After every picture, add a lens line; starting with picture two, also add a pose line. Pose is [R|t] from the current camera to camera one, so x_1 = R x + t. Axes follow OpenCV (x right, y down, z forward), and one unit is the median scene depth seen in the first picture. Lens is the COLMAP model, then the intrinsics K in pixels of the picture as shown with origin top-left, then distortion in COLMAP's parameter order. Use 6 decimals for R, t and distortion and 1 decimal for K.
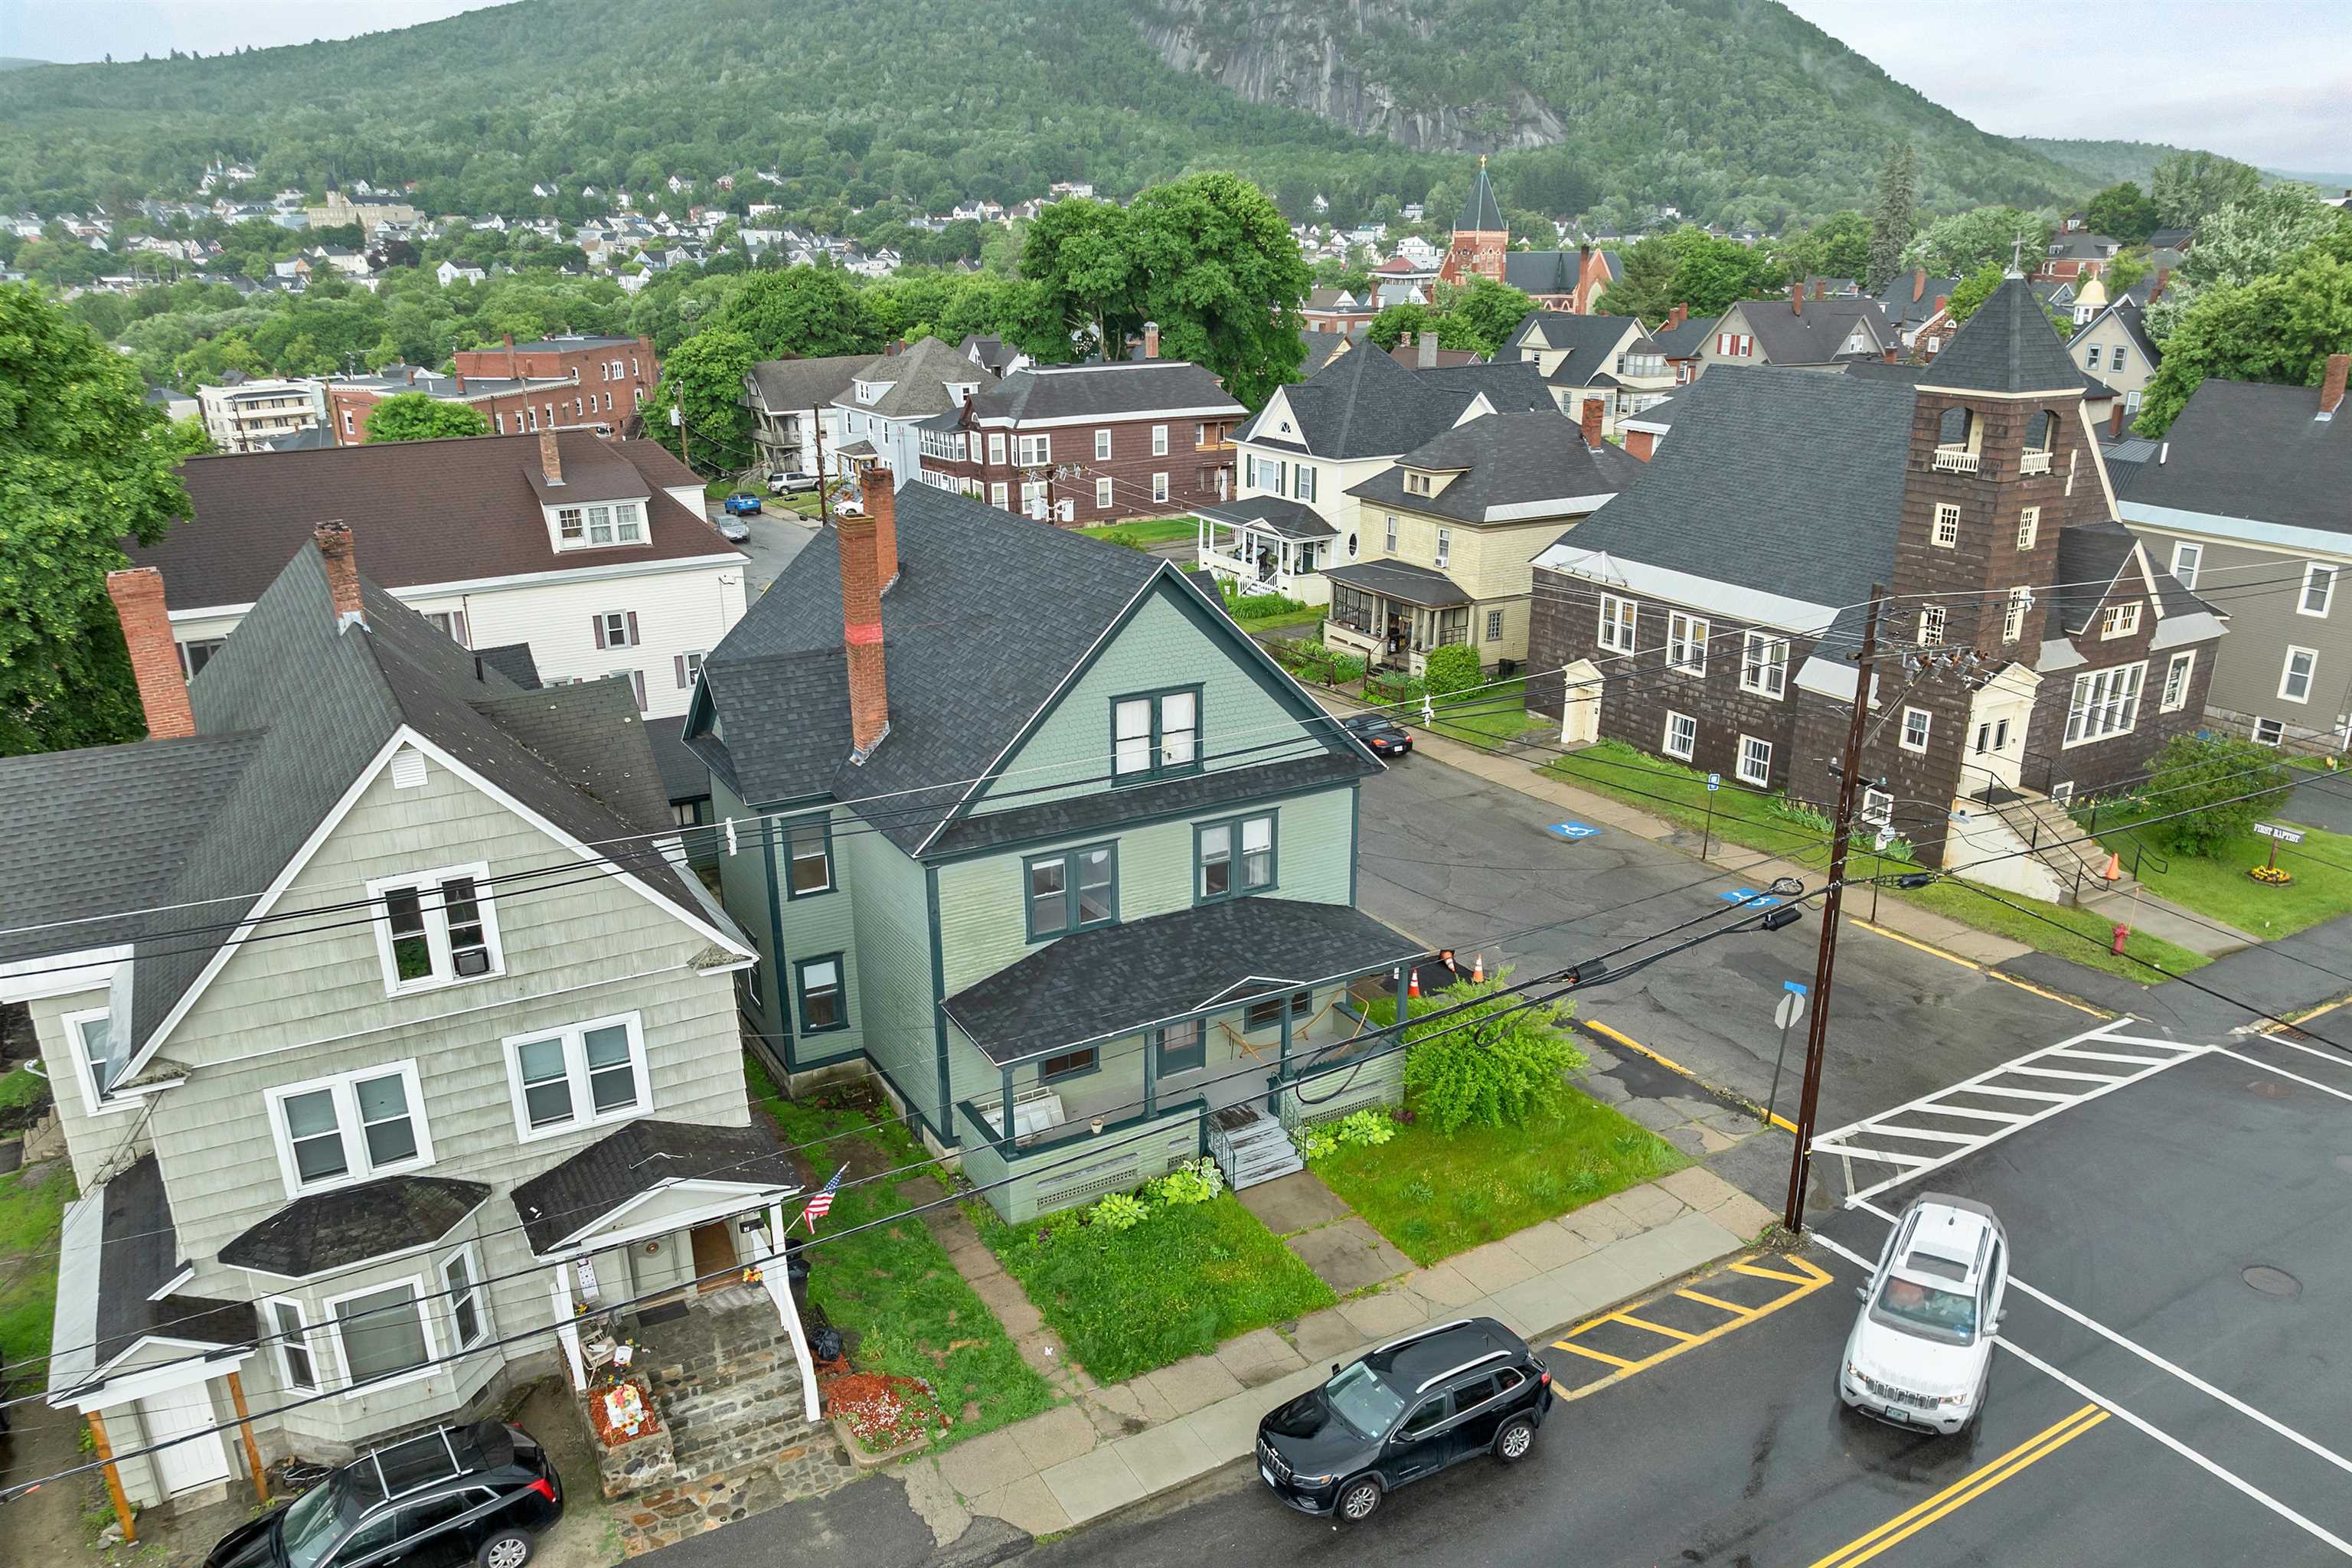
lens RADIAL K [[1715.3, 0, 1181.0], [0, 1715.3, 870.6], [0, 0, 1]] dist [-0.035644, -0.001191]
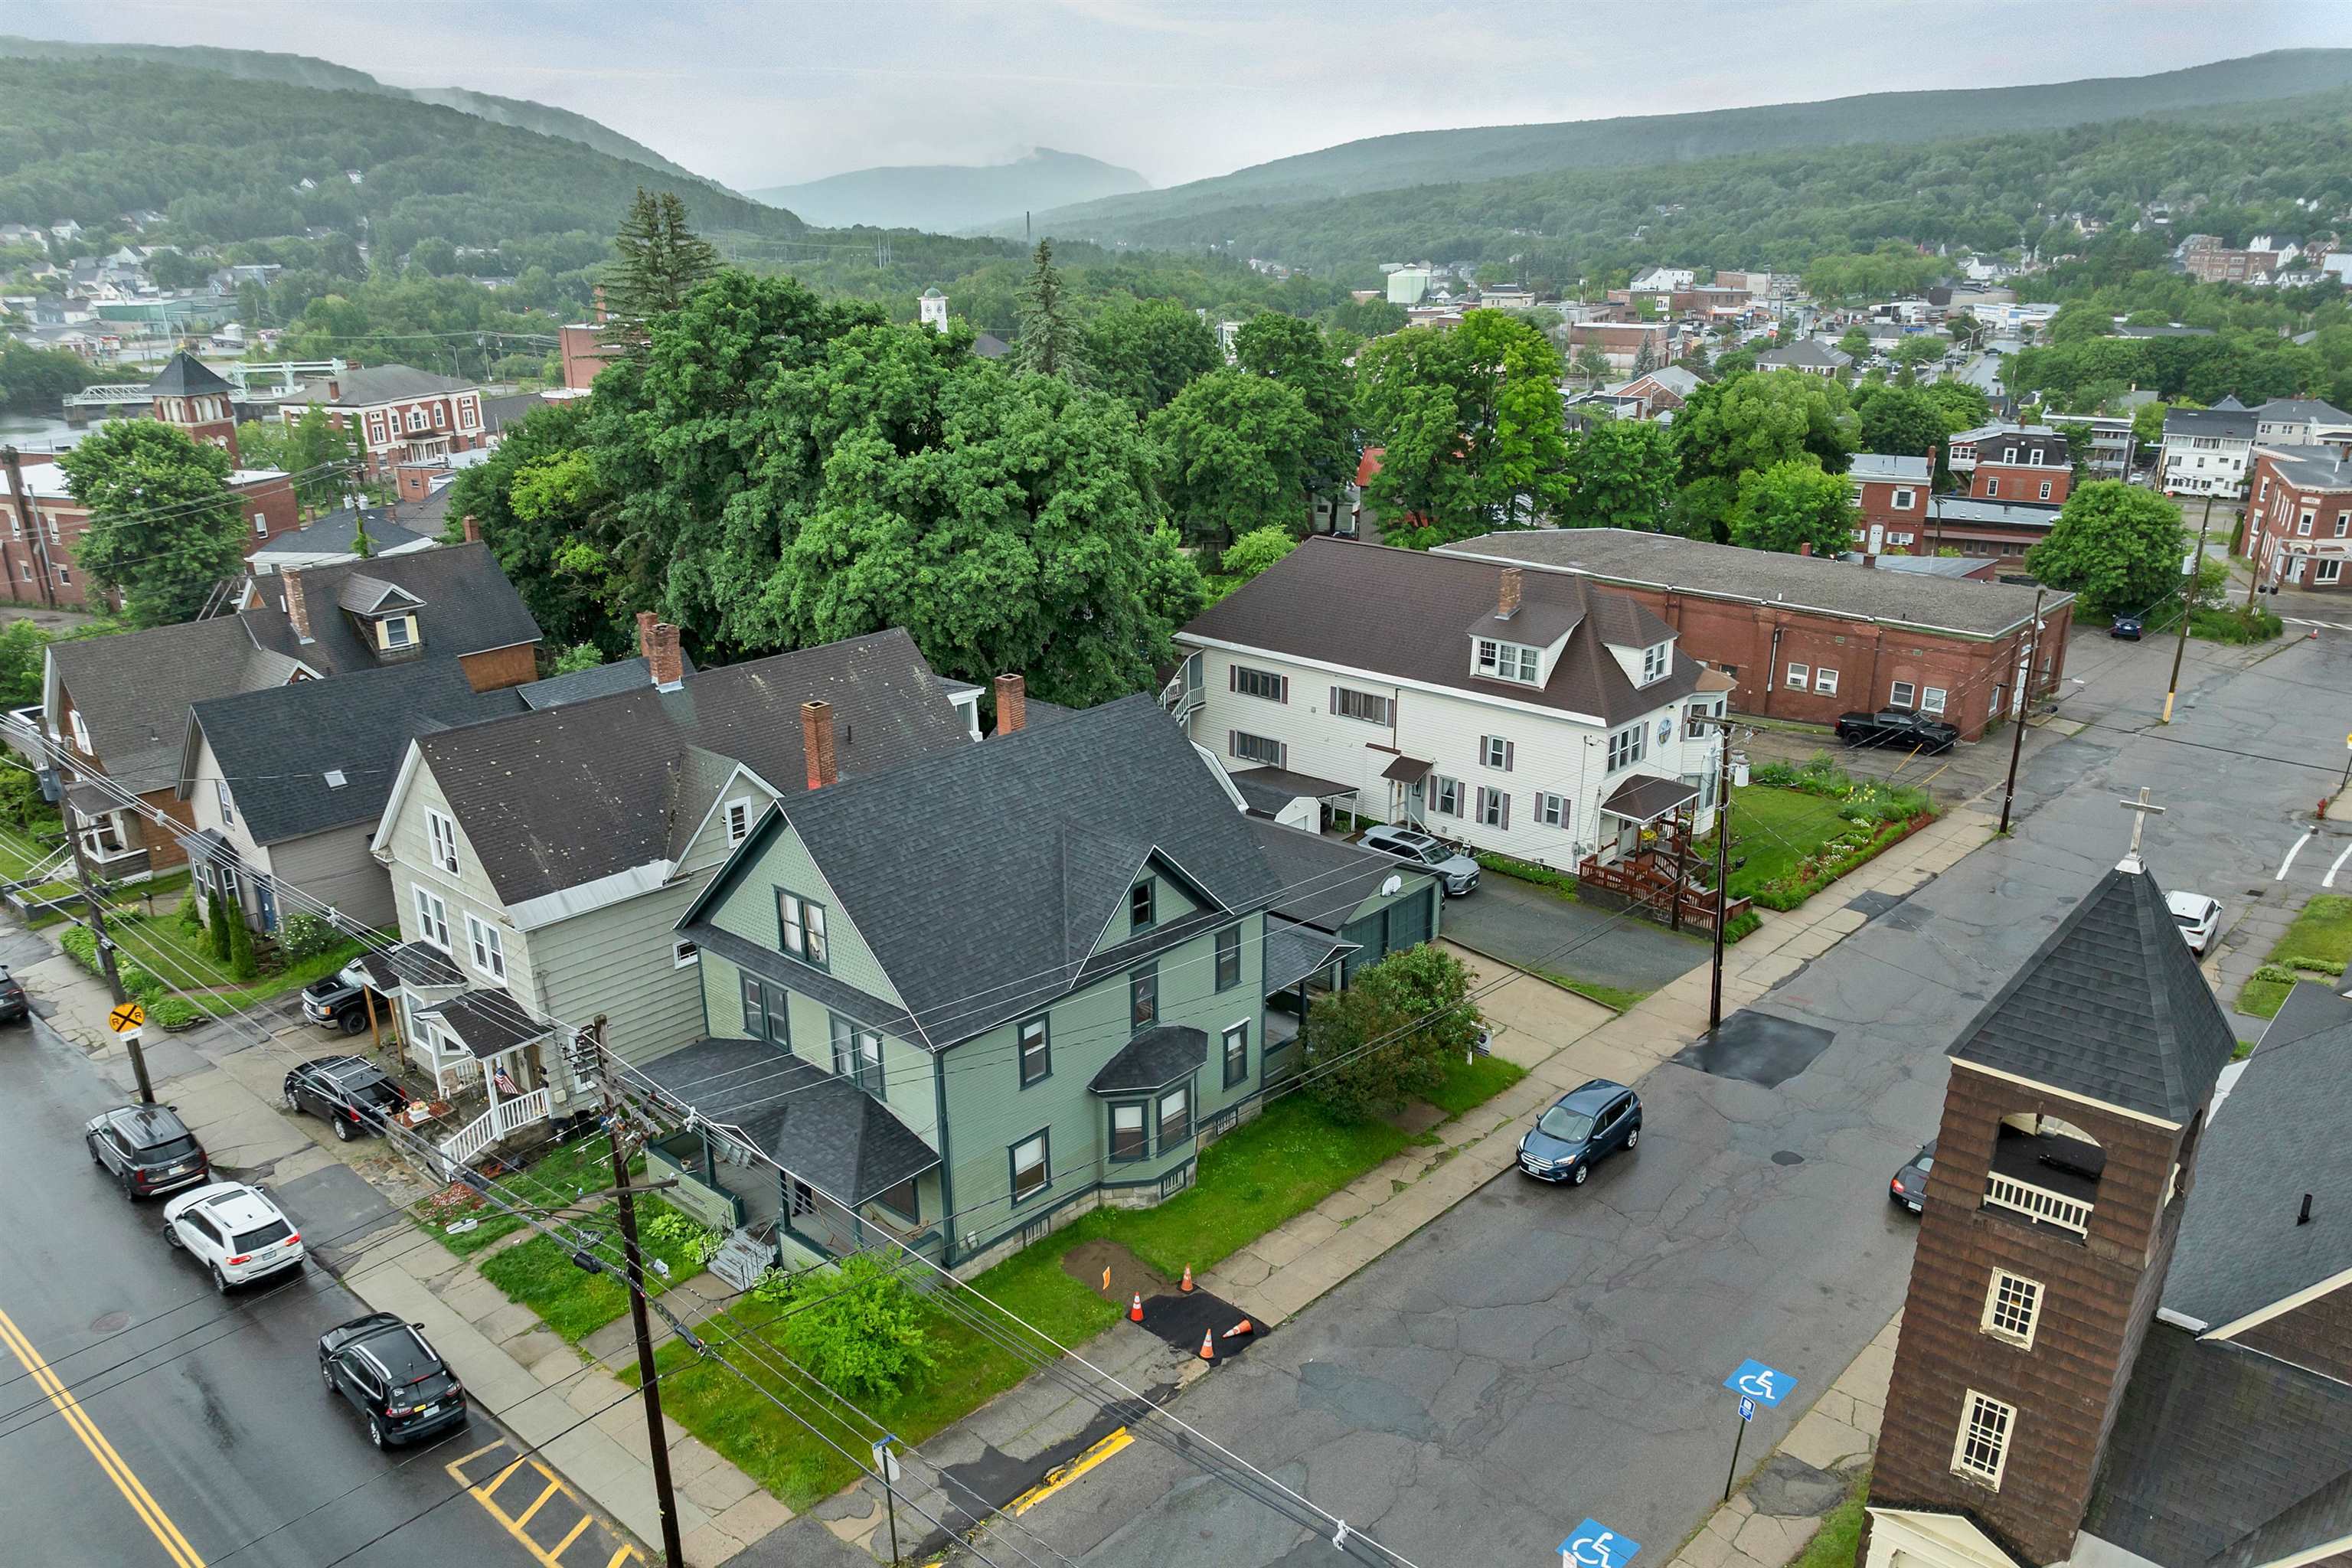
lens RADIAL K [[1715.7, 0, 1186.9], [0, 1715.7, 849.8], [0, 0, 1]] dist [-0.035340, 0.005577]
pose [[0.320002, 0.337816, -0.885143, 0.786874], [-0.334995, 0.914263, 0.227820, -0.344646], [0.886215, 0.223616, 0.405733, 0.483496]]
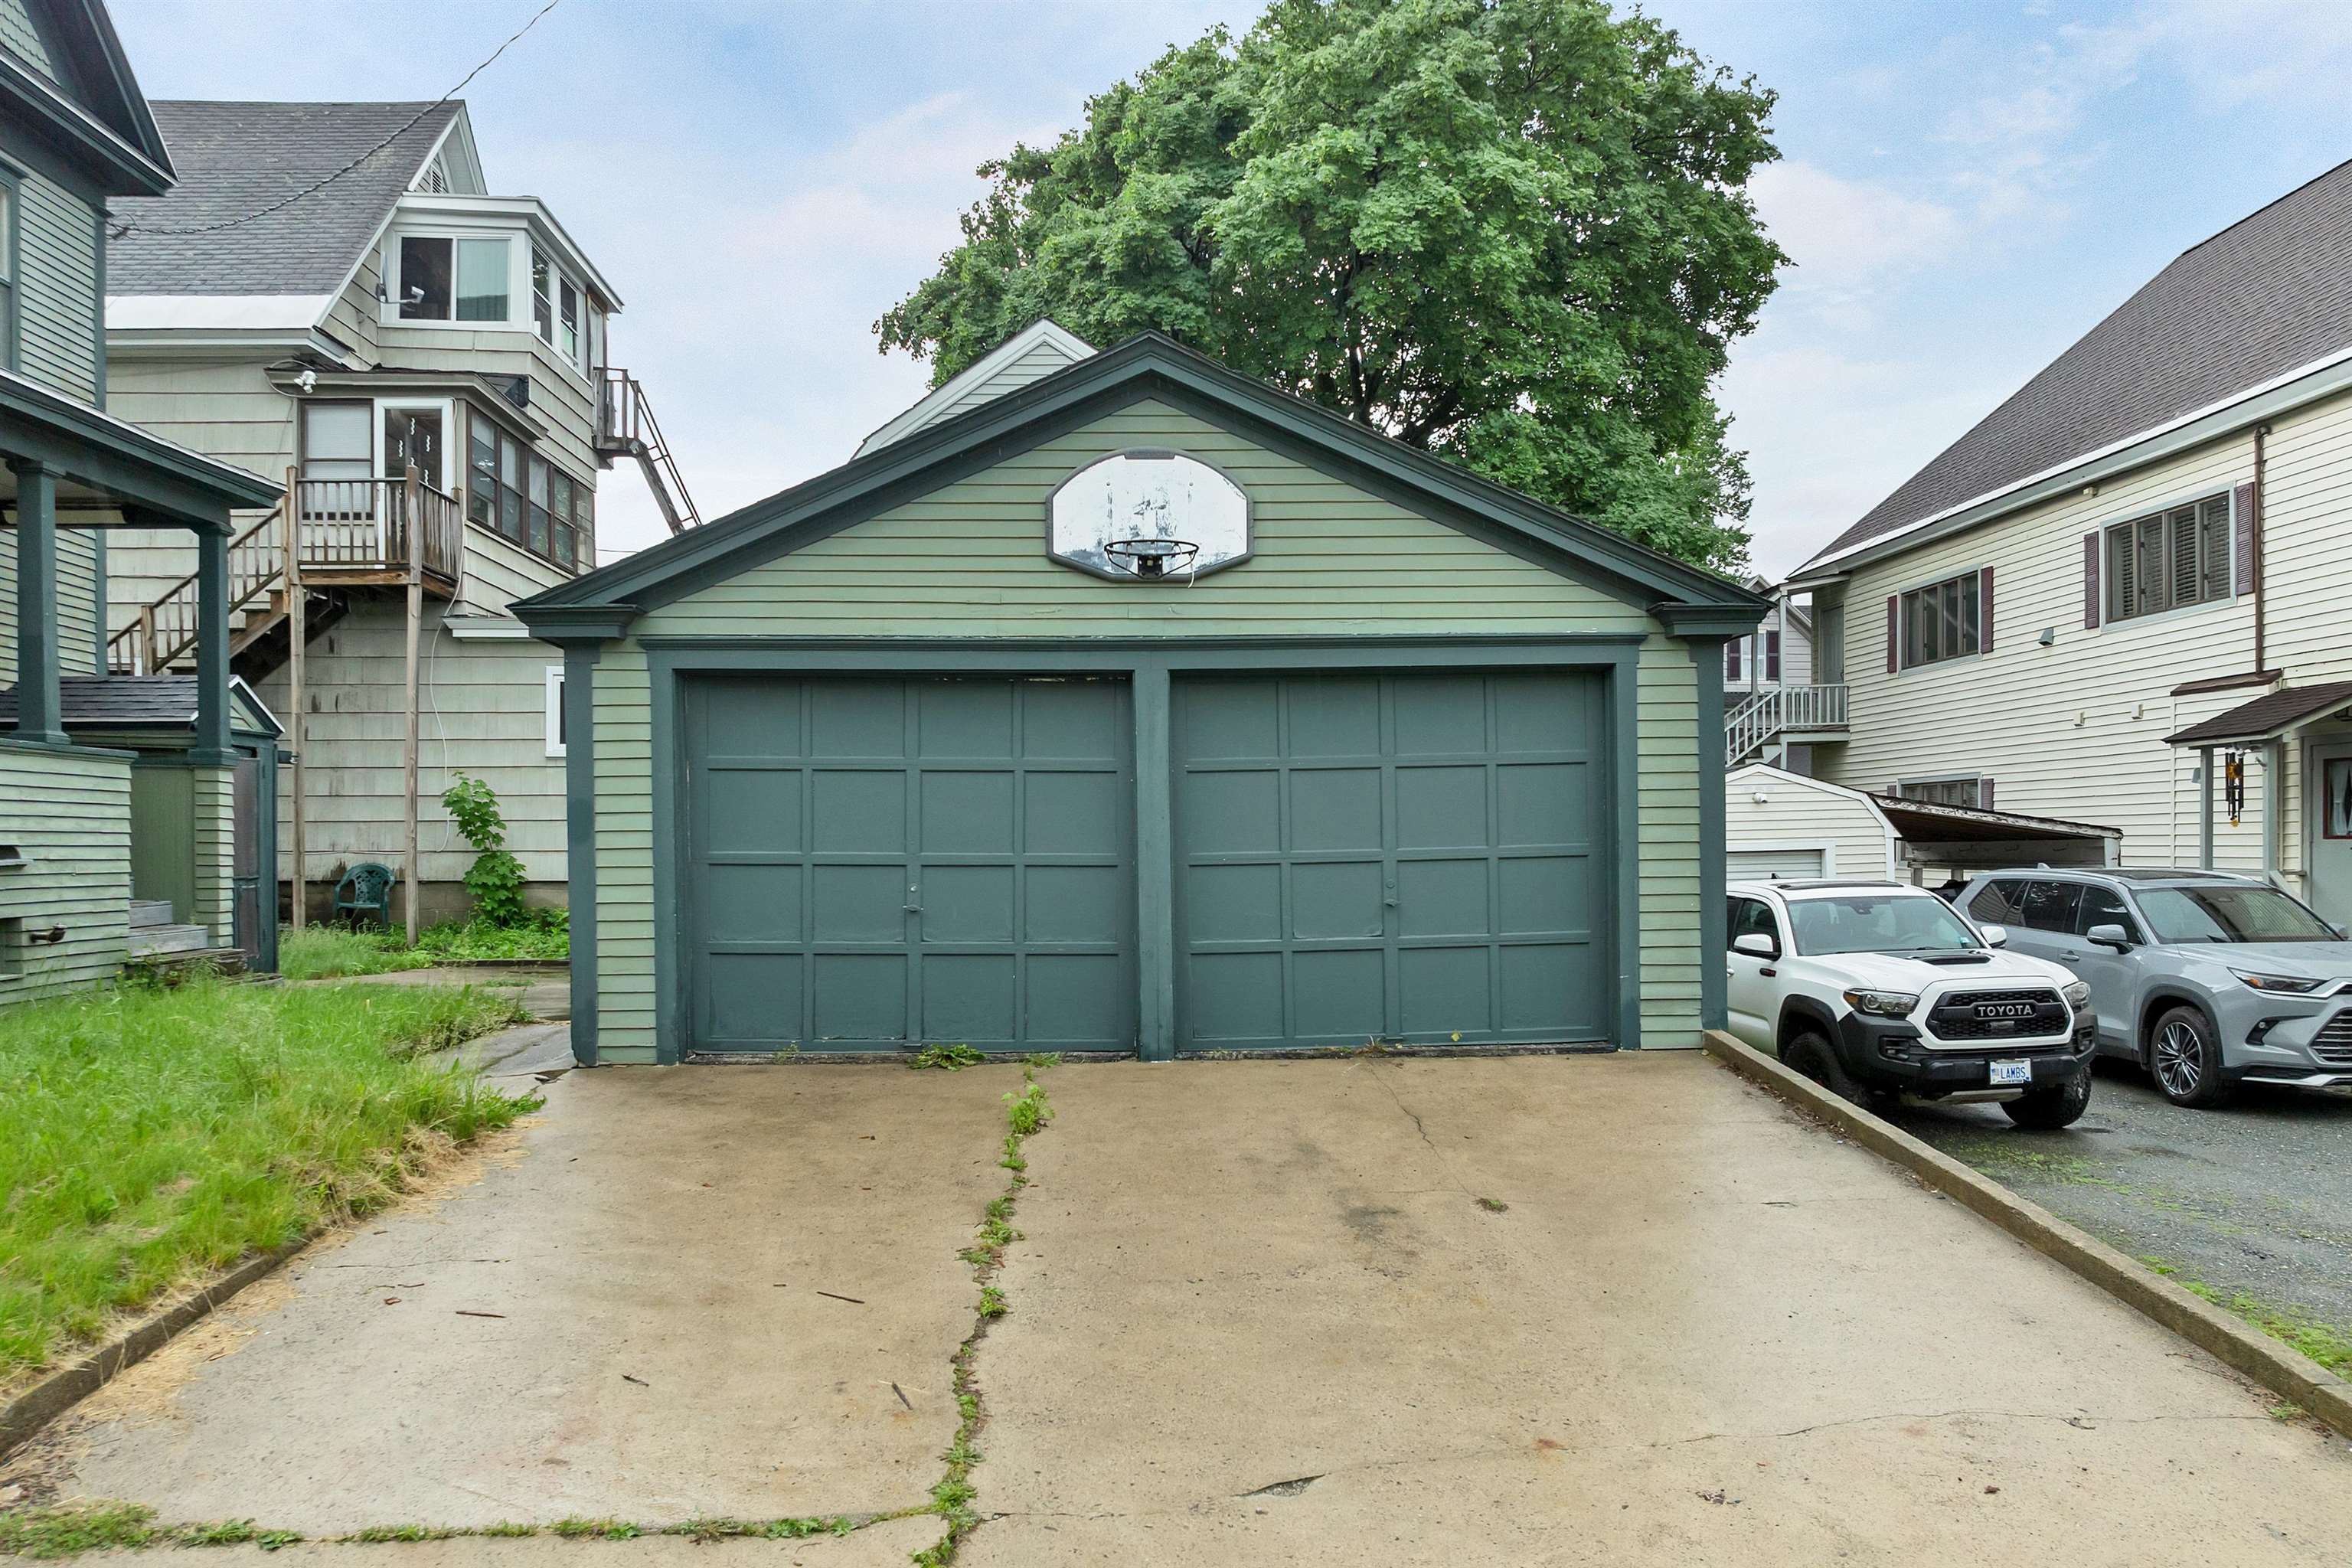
lens RADIAL K [[1715.3, 0, 1181.0], [0, 1715.3, 870.6], [0, 0, 1]] dist [-0.035644, -0.001191]
pose [[-0.451566, 0.019333, -0.892028, -0.052440], [-0.308675, 0.934645, 0.176515, -0.094518], [0.837142, 0.355055, -0.416087, 1.200329]]
